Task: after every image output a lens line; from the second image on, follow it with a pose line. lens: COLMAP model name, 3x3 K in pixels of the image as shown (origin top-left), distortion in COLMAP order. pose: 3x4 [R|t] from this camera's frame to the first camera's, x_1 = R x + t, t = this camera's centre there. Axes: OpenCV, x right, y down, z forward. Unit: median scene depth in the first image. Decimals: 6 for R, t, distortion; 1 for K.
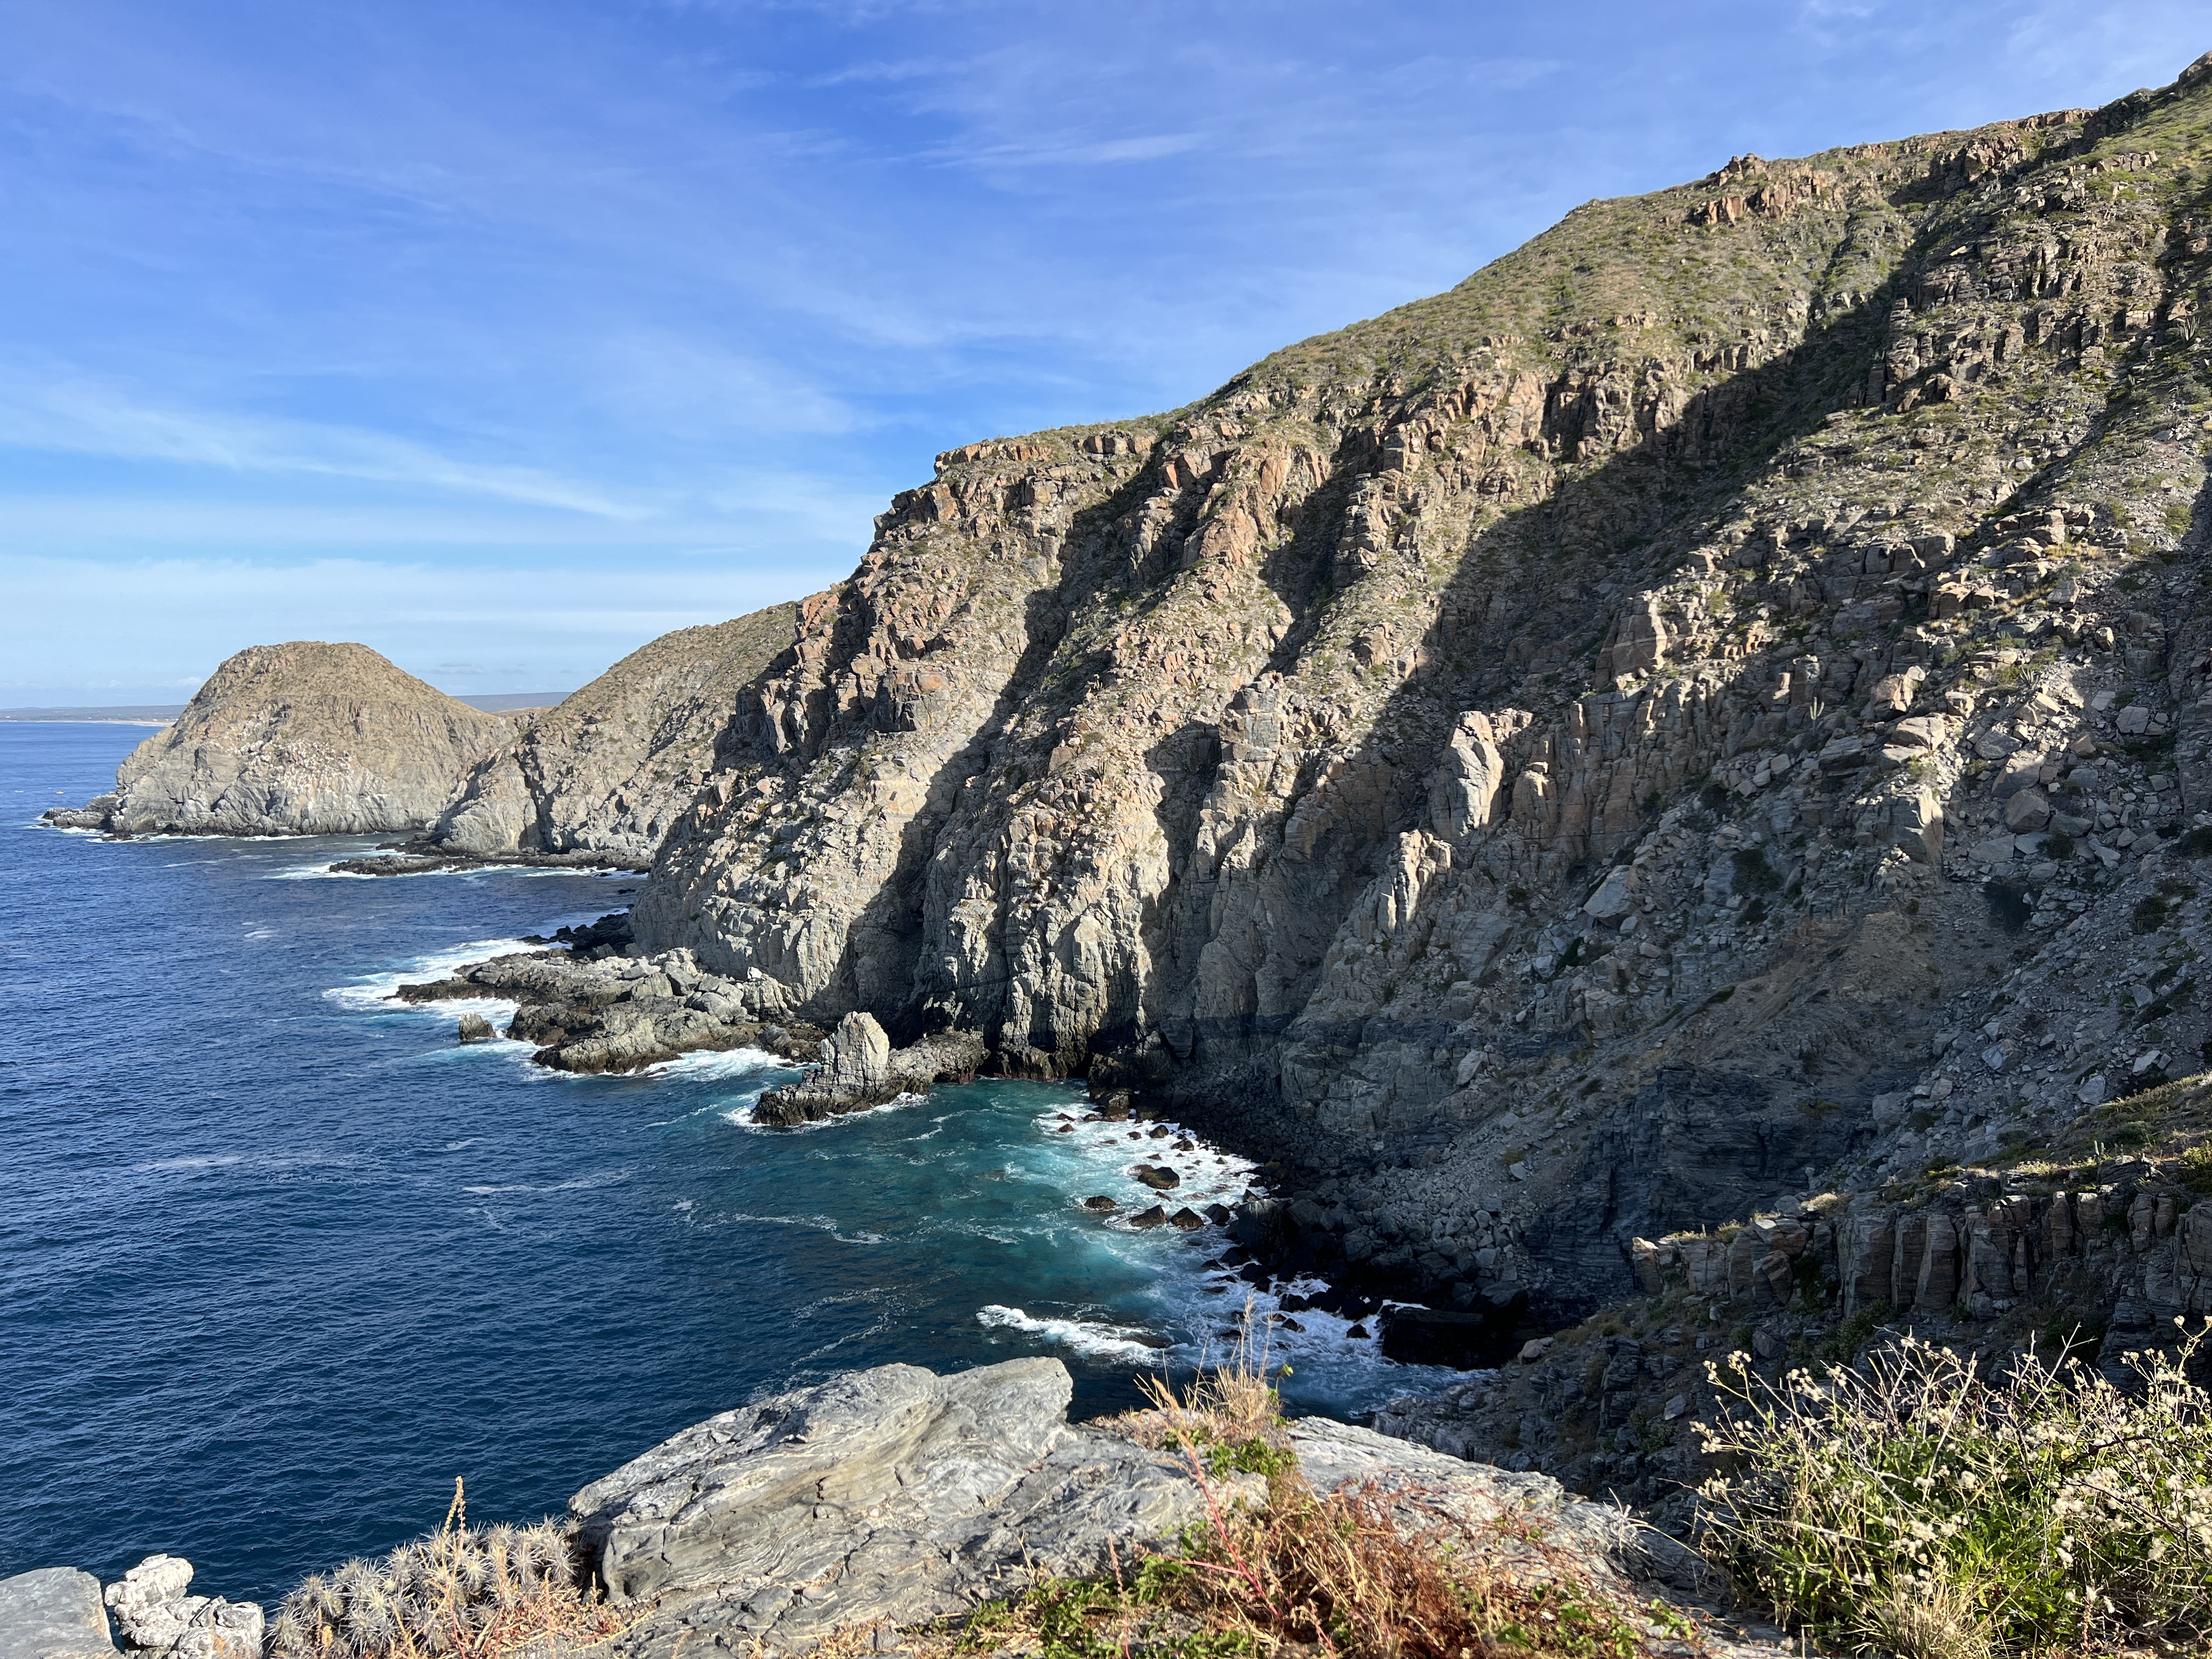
lens RADIAL K [[1658.0, 0, 1103.5], [0, 1658.0, 823.9], [0, 0, 1]] dist [0.073716, -0.095006]
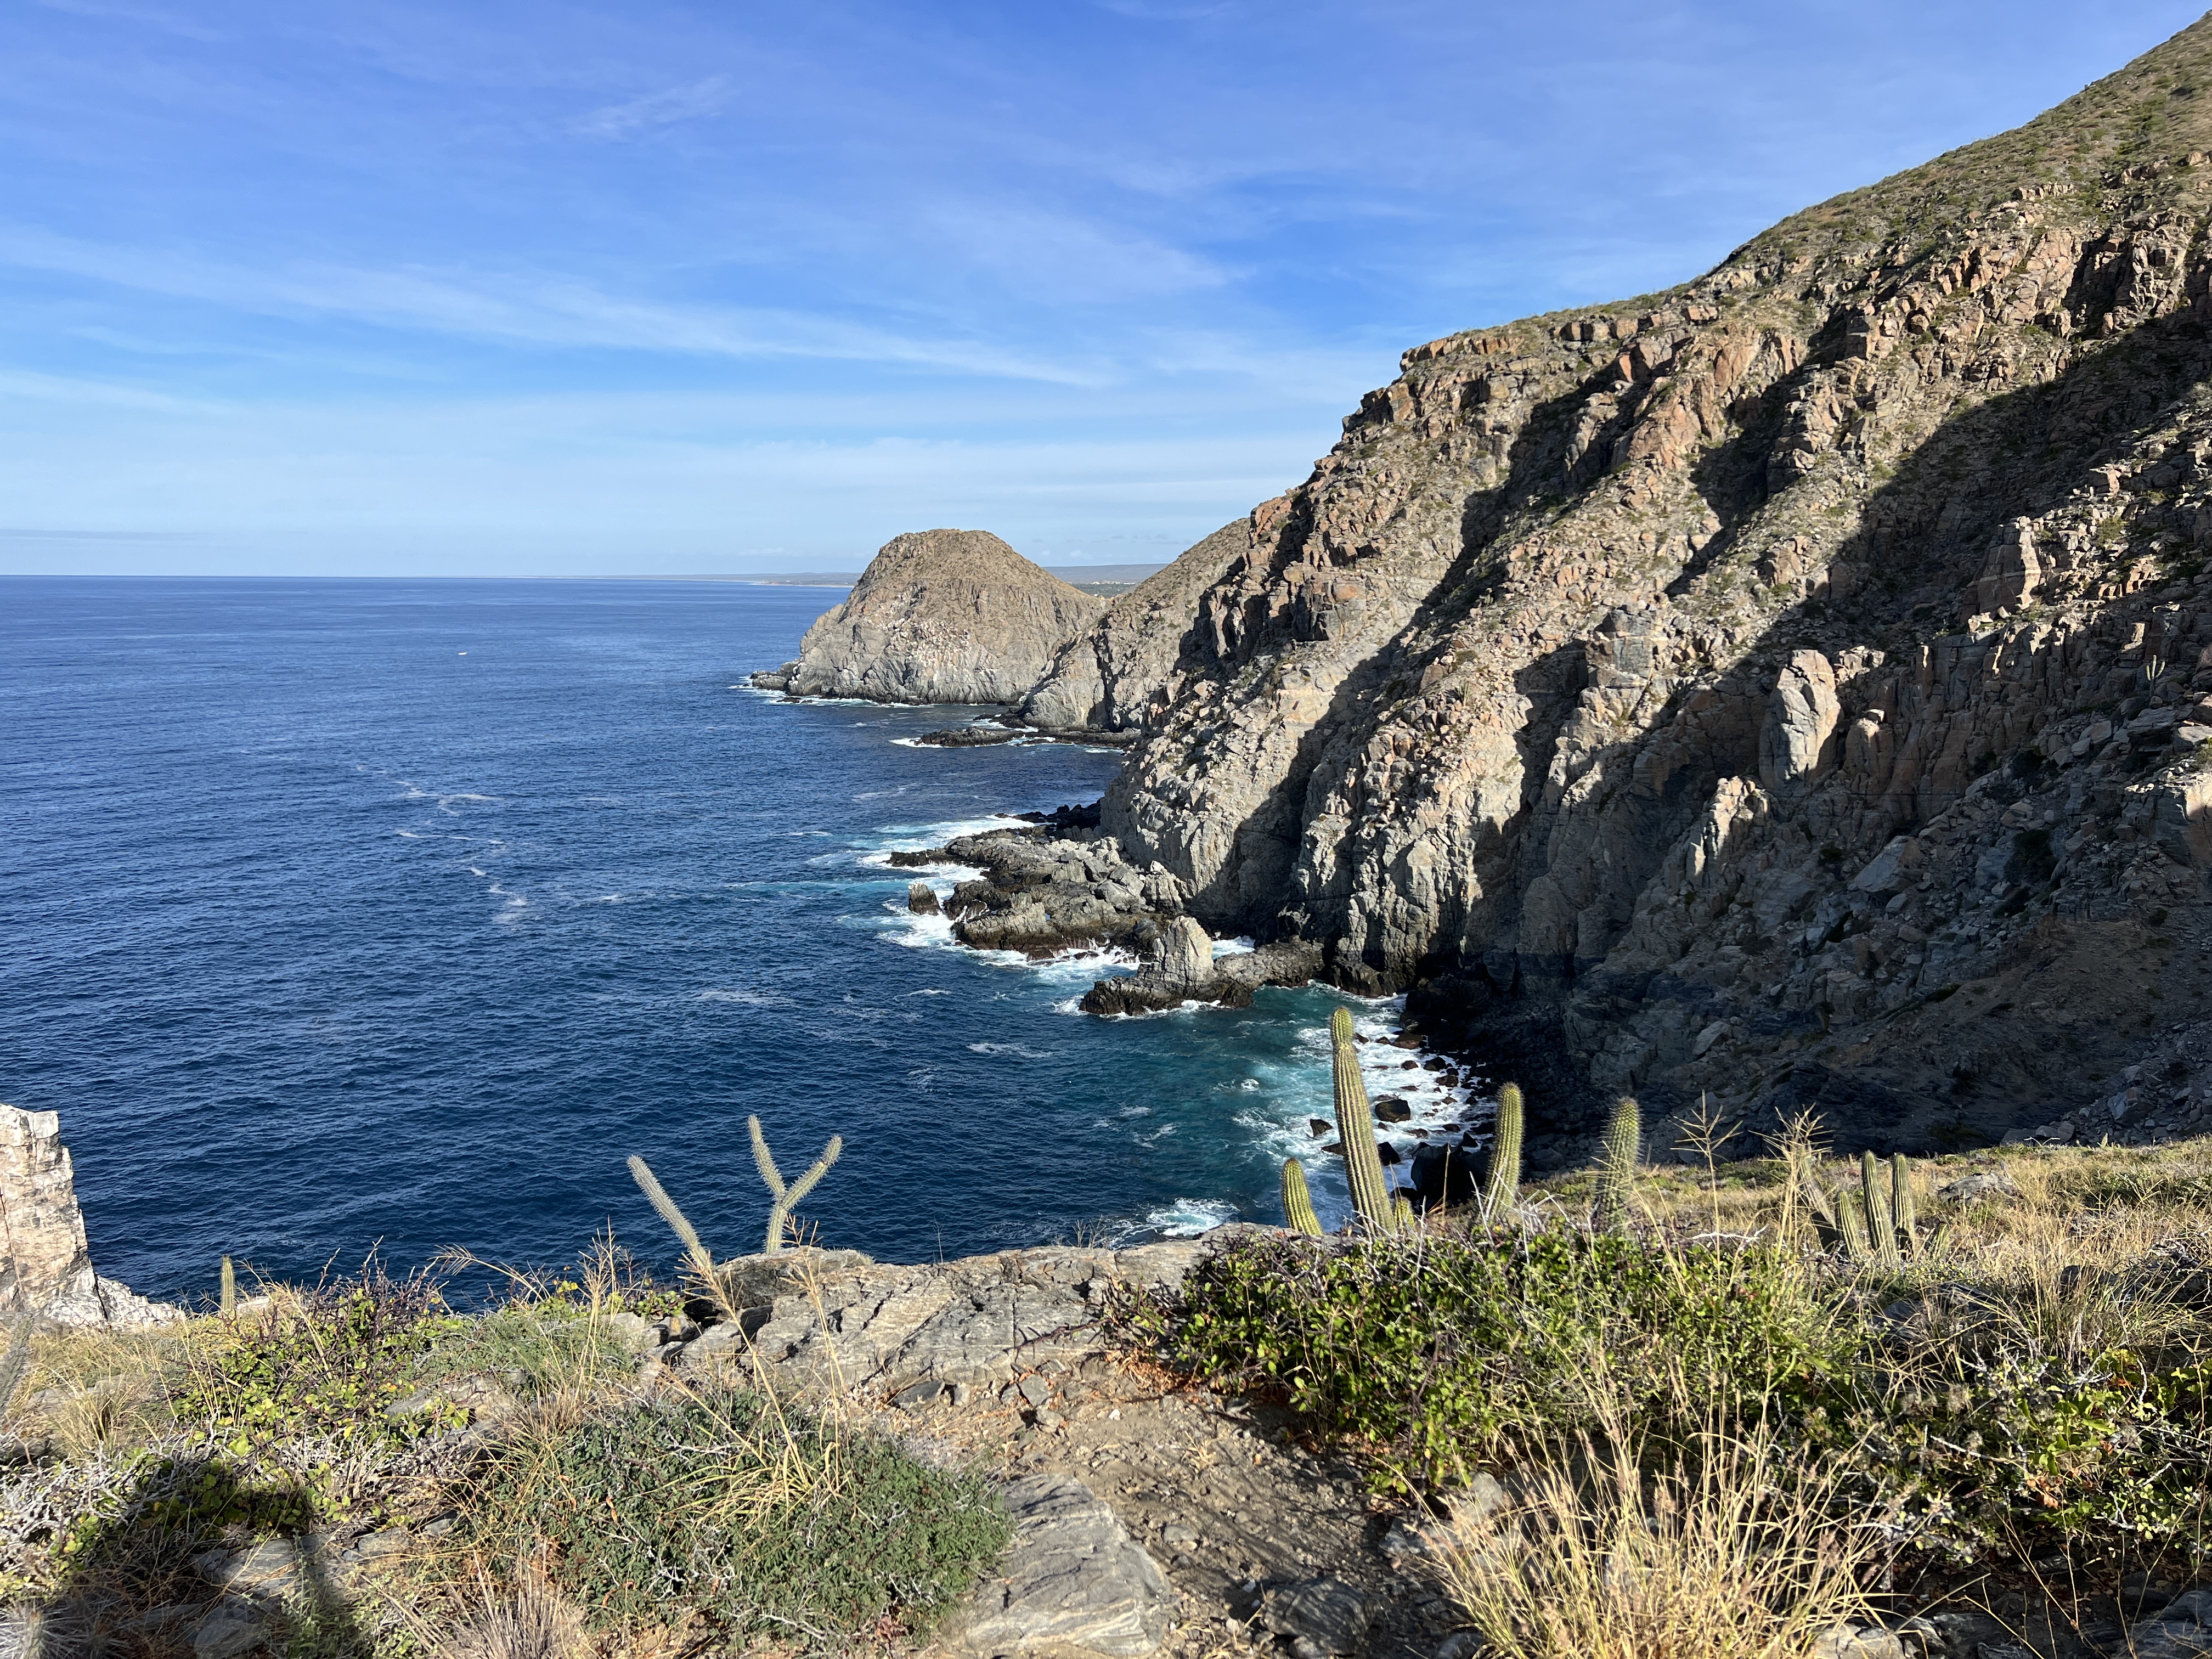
lens RADIAL K [[1658.0, 0, 1103.2], [0, 1658.0, 837.0], [0, 0, 1]] dist [0.073716, -0.095006]
pose [[0.921728, 0.066841, -0.382034, 0.167569], [-0.033320, 0.995042, 0.093703, -0.029012], [0.386404, -0.073639, 0.919385, 0.002485]]
